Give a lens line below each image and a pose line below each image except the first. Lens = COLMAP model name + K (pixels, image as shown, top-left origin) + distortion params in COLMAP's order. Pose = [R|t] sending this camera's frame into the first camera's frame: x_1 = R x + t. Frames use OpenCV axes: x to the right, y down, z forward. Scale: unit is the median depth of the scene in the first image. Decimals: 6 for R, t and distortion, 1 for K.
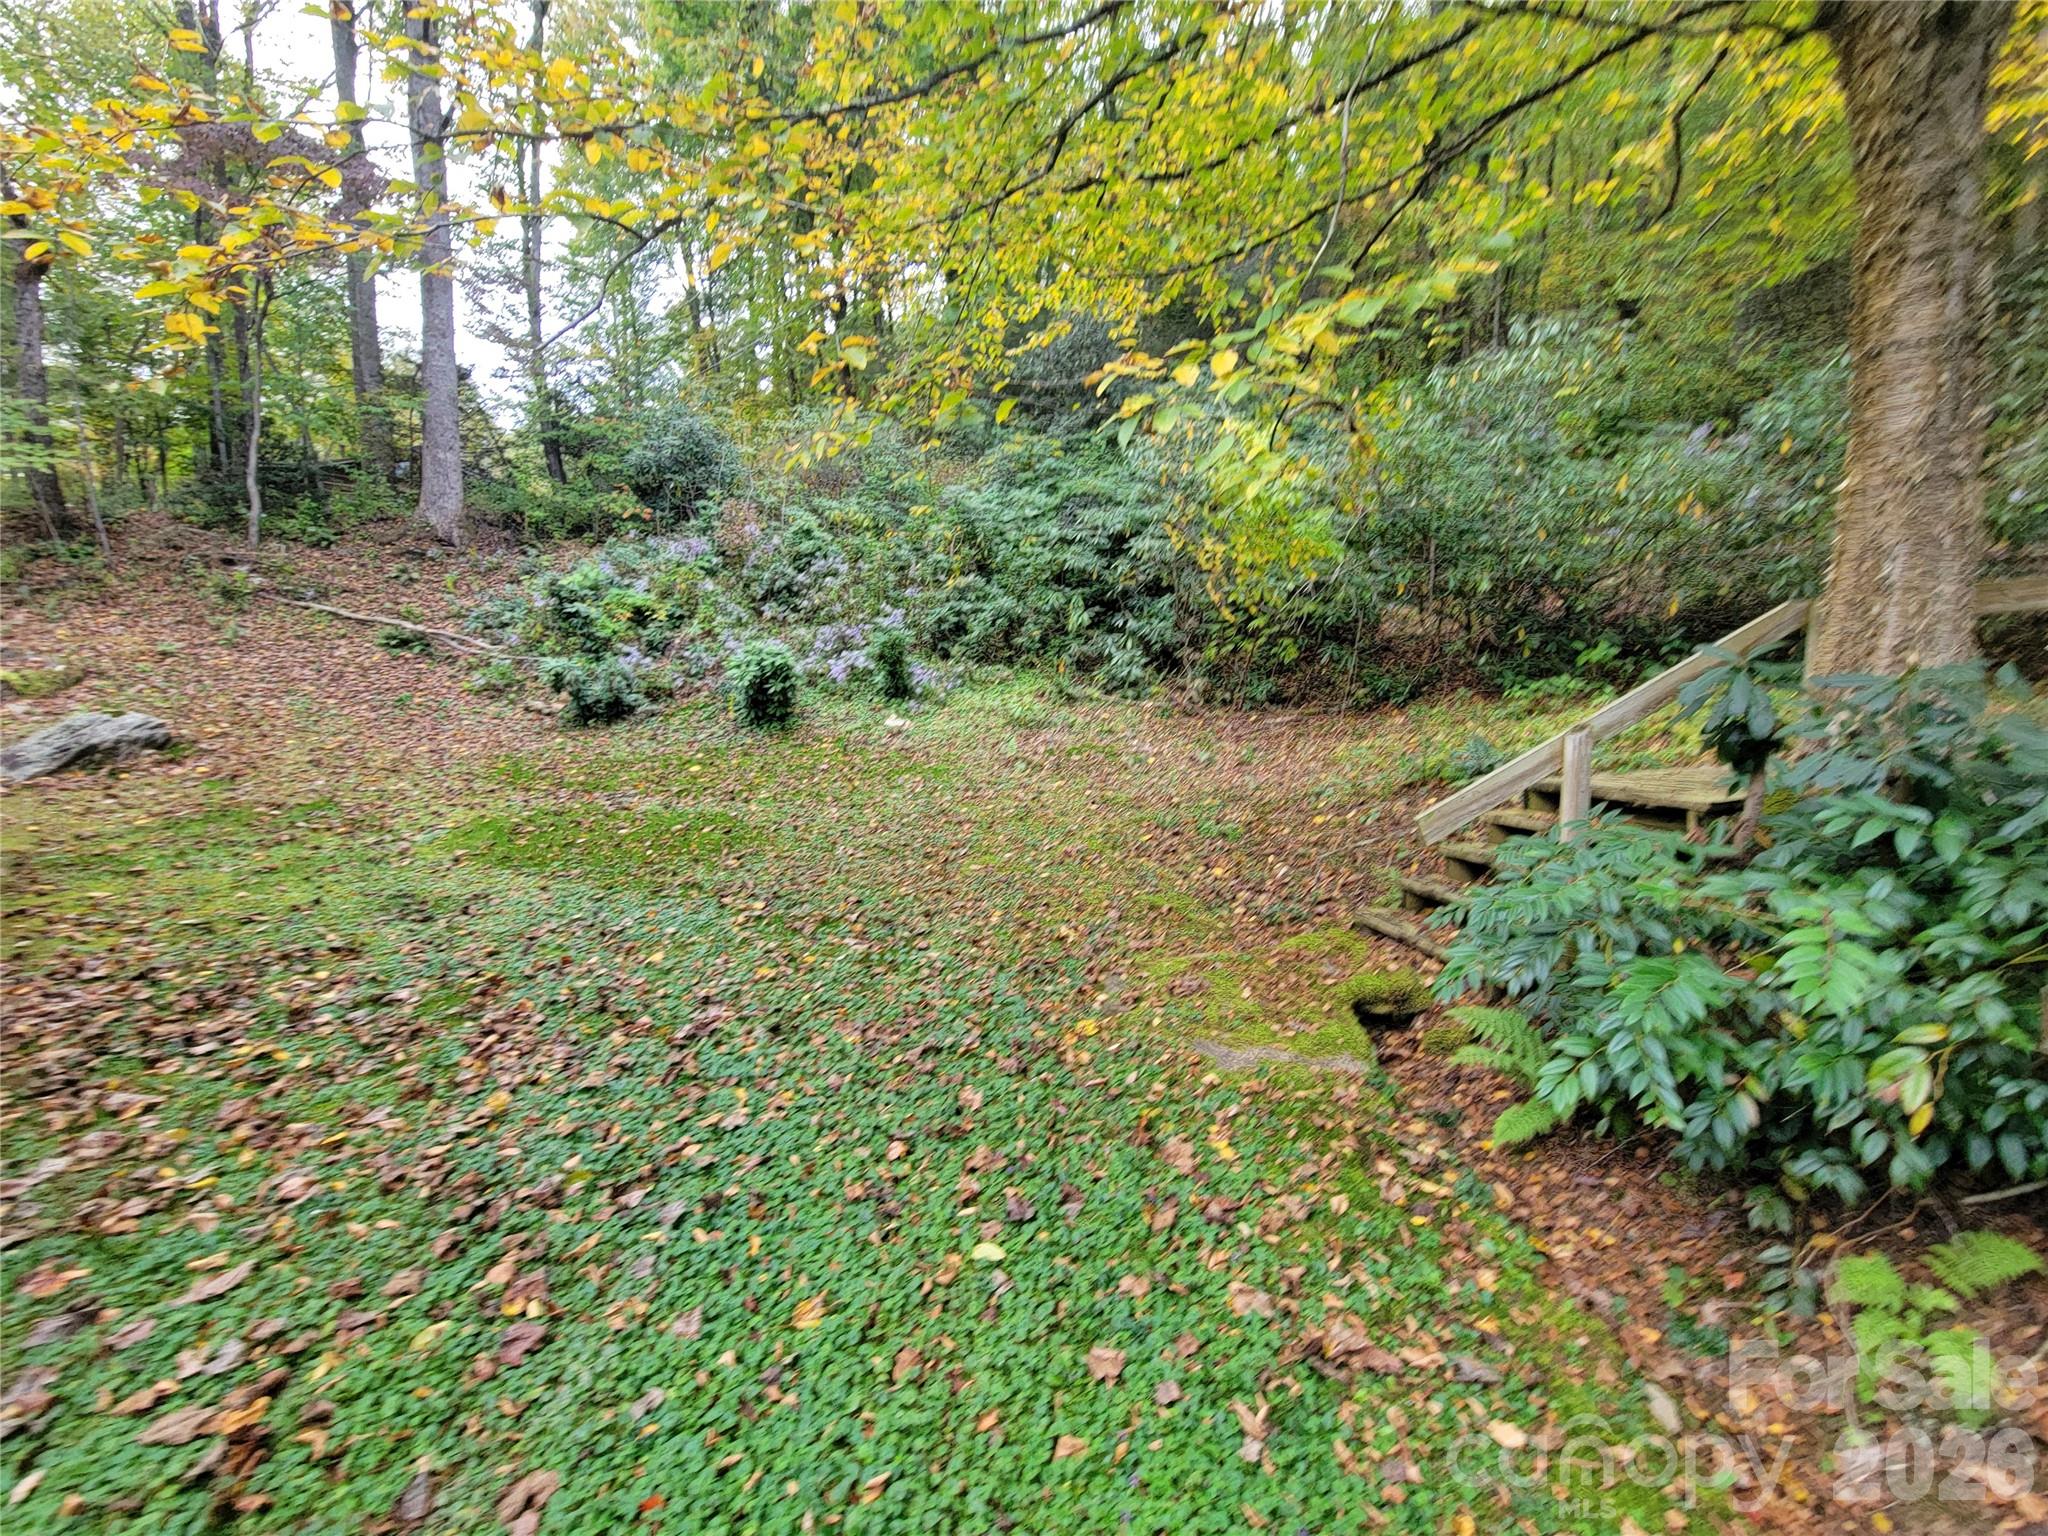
lens RADIAL K [[836.5, 0, 1022.8], [0, 836.5, 752.0], [0, 0, 1]] dist [0.000074, -0.000277]
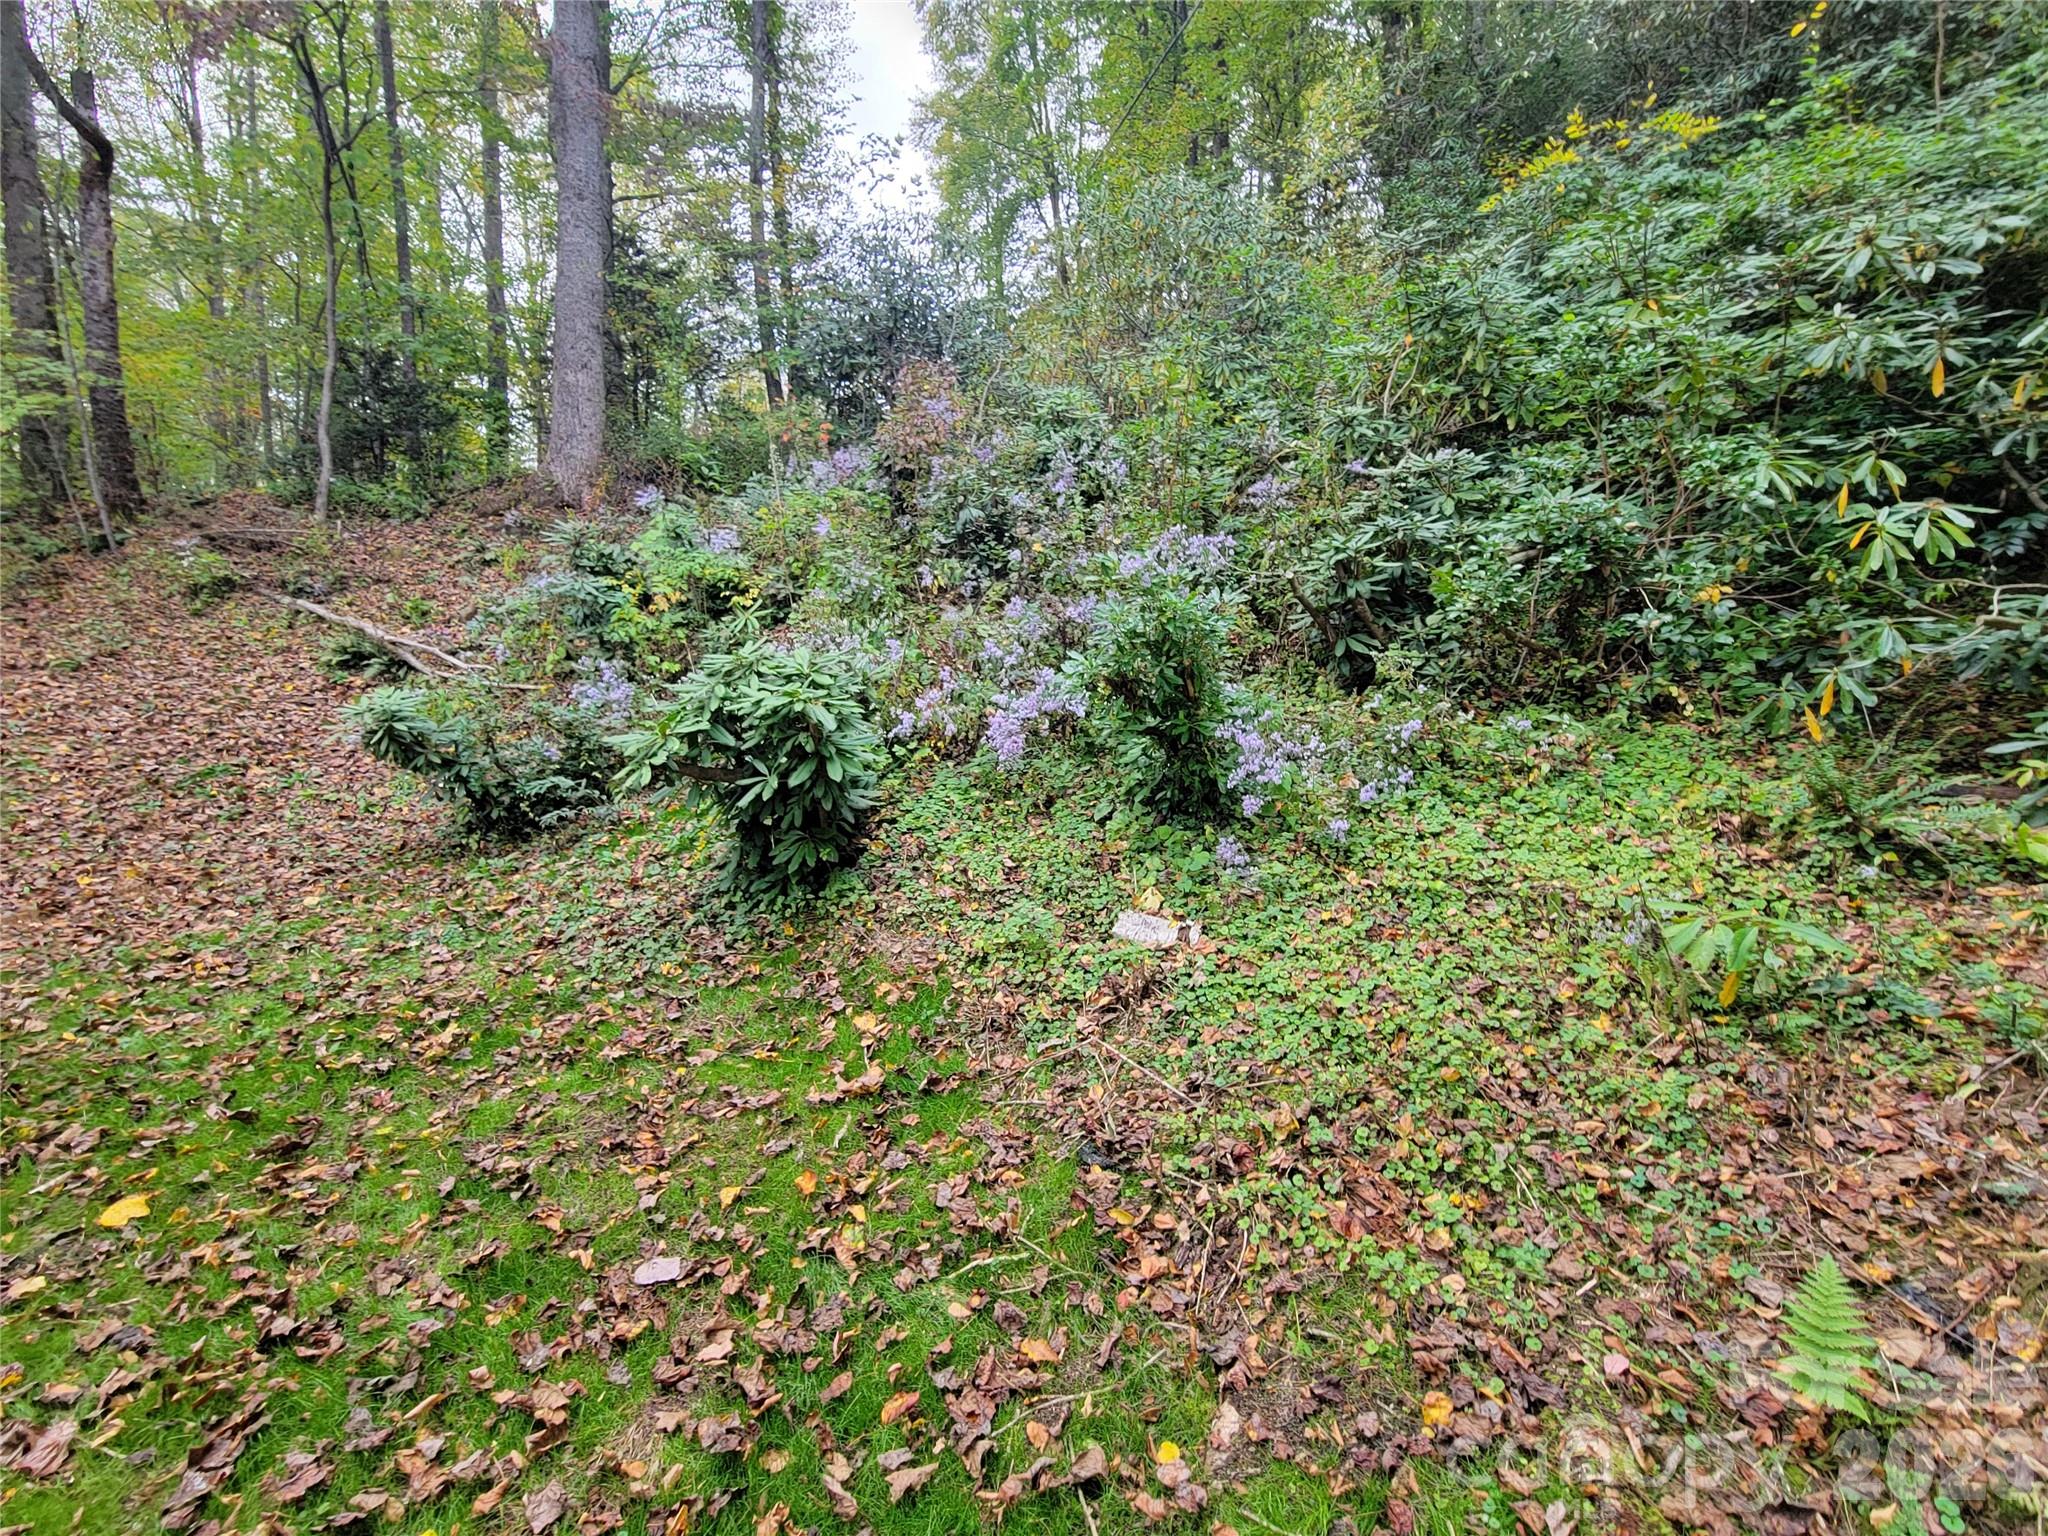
lens RADIAL K [[836.5, 0, 1038.0], [0, 836.5, 773.8], [0, 0, 1]] dist [0.000074, -0.000277]
pose [[0.900811, 0.046235, -0.431742, -0.062662], [-0.040267, 0.998925, 0.022959, -0.080843], [0.432340, -0.003297, 0.901705, 0.657502]]
